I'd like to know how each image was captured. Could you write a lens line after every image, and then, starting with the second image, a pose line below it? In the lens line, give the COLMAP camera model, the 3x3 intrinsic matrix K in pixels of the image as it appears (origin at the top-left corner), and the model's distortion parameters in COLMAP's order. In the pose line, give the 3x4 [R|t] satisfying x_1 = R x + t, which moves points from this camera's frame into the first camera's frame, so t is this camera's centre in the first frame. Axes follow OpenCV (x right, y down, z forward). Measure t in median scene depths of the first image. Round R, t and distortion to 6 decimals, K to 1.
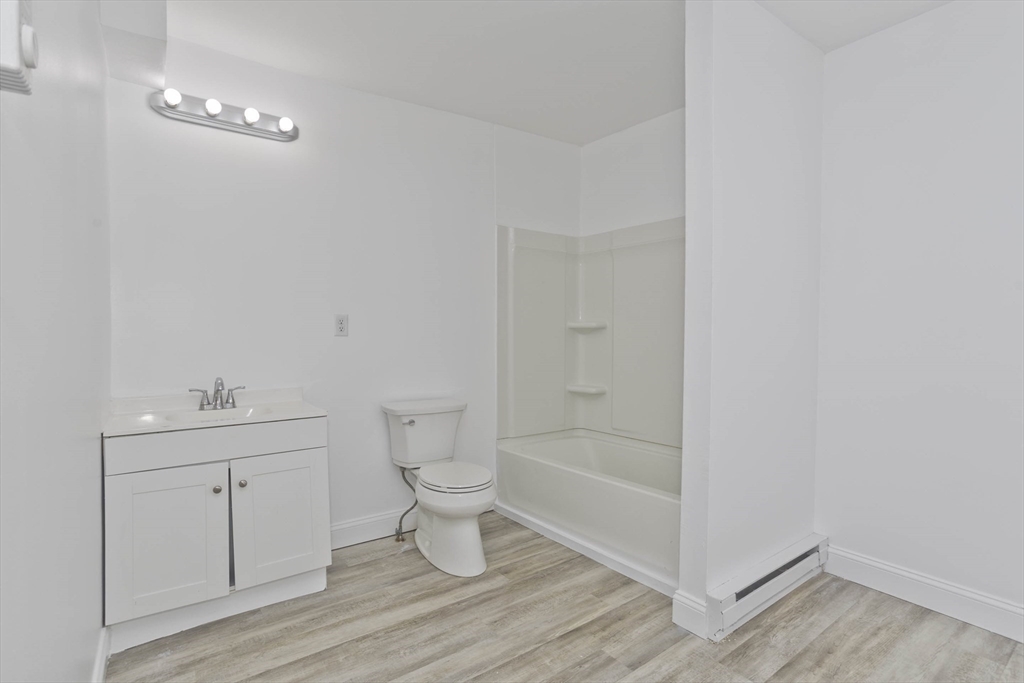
lens RADIAL K [[500.7, 0, 538.8], [0, 500.7, 327.0], [0, 0, 1]] dist [-0.028545, 0.015761]
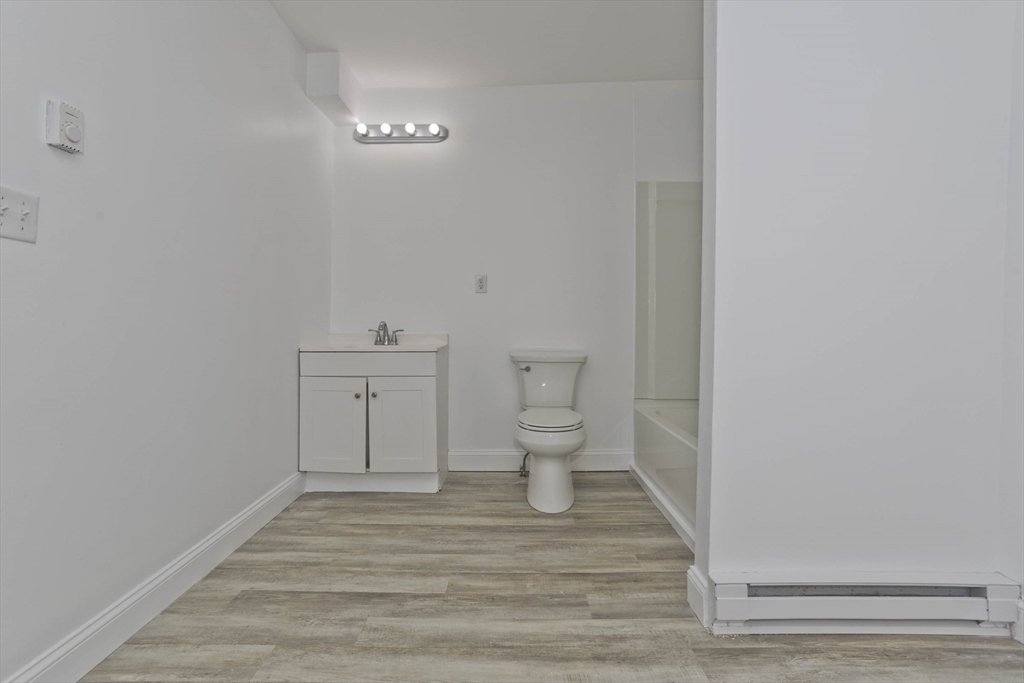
lens RADIAL K [[500.7, 0, 480.7], [0, 500.7, 285.9], [0, 0, 1]] dist [-0.028545, 0.015761]
pose [[0.786278, -0.034314, -0.616919, 0.470483], [0.009516, 0.999011, -0.043439, 0.073210], [0.617799, 0.028284, 0.785827, 0.079342]]
